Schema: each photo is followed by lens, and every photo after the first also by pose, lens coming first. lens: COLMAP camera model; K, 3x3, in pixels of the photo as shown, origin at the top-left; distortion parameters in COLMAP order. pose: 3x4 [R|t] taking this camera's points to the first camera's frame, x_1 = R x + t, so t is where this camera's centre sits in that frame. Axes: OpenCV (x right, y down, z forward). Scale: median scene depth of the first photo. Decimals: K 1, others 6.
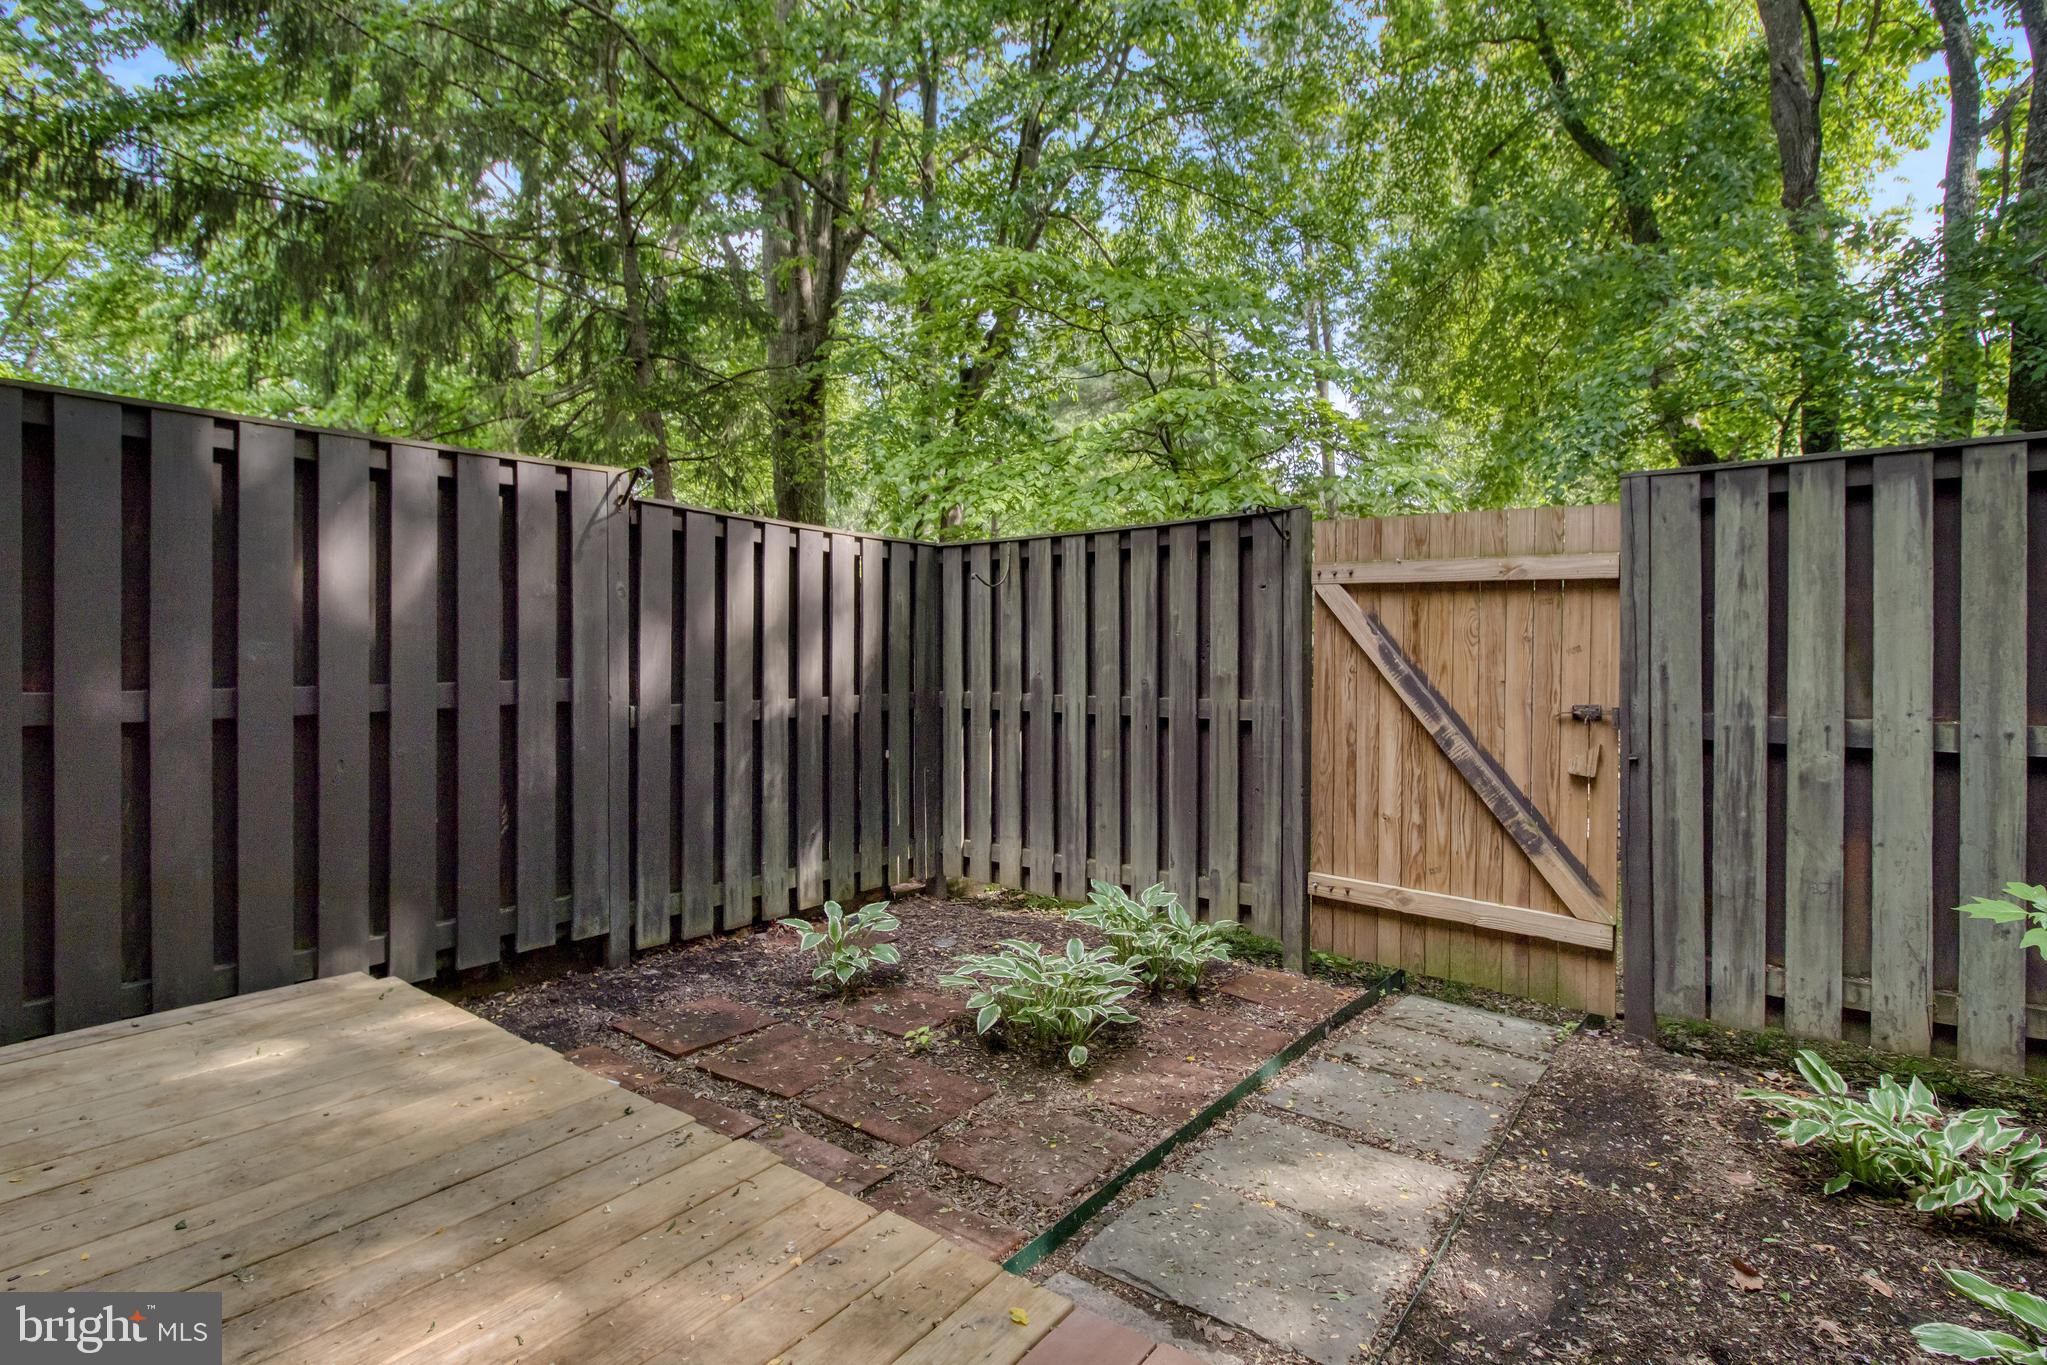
lens RADIAL K [[1001.1, 0, 1029.3], [0, 1001.1, 672.5], [0, 0, 1]] dist [-0.005042, -0.003476]
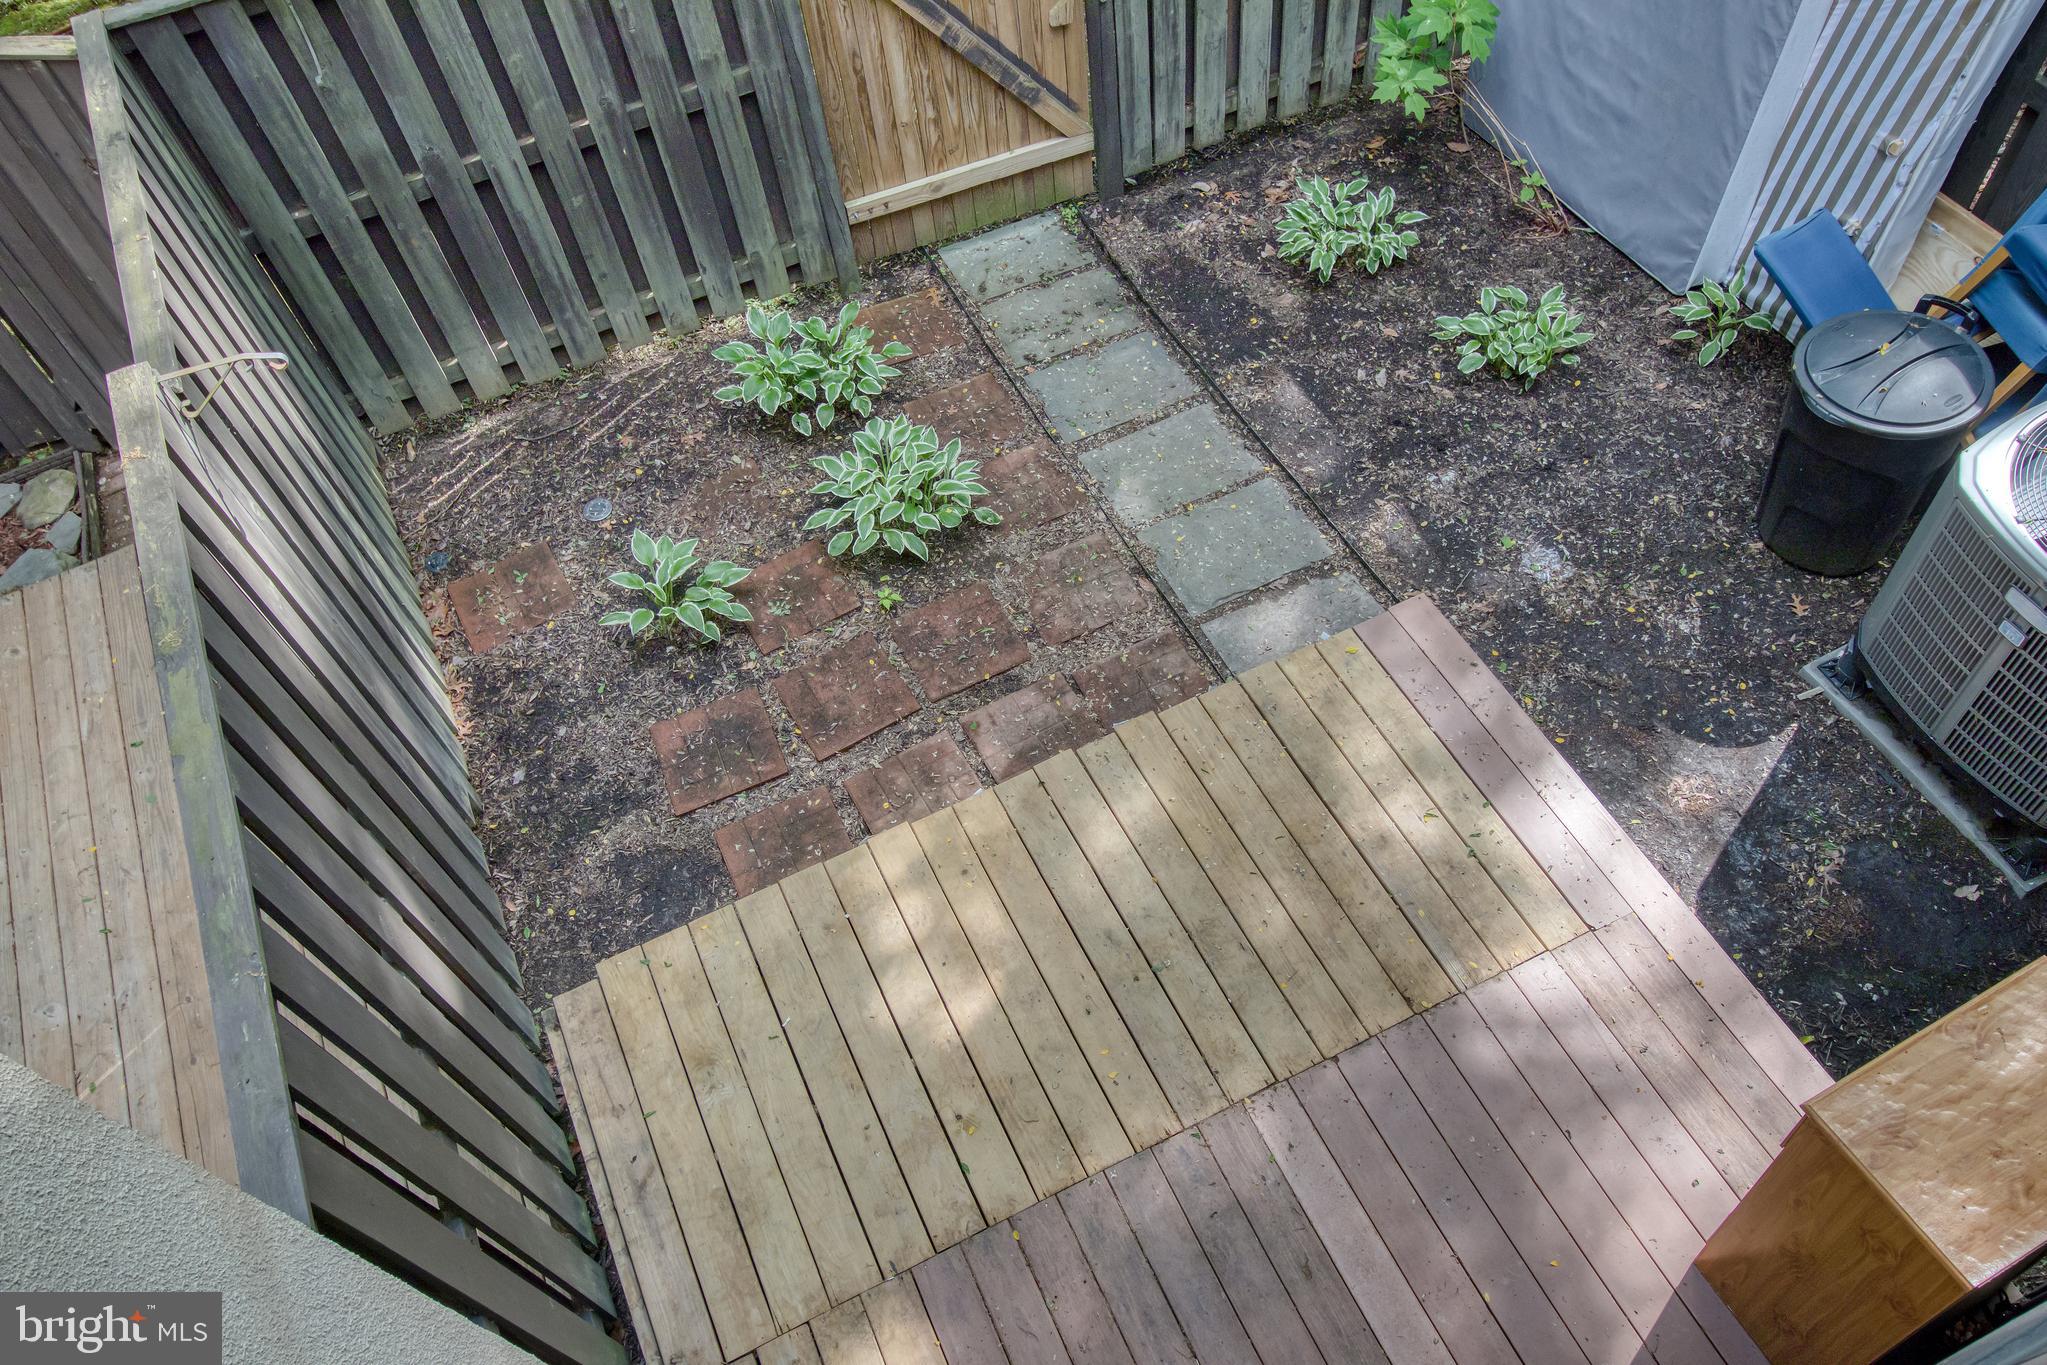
lens RADIAL K [[1506.5, 0, 1028.1], [0, 1506.5, 683.3], [0, 0, 1]] dist [0.009923, -0.000435]
pose [[0.471286, -0.748429, 0.466629, -0.742621], [0.096822, 0.569775, 0.816077, -0.793511], [-0.876650, -0.339426, 0.340992, 0.194989]]
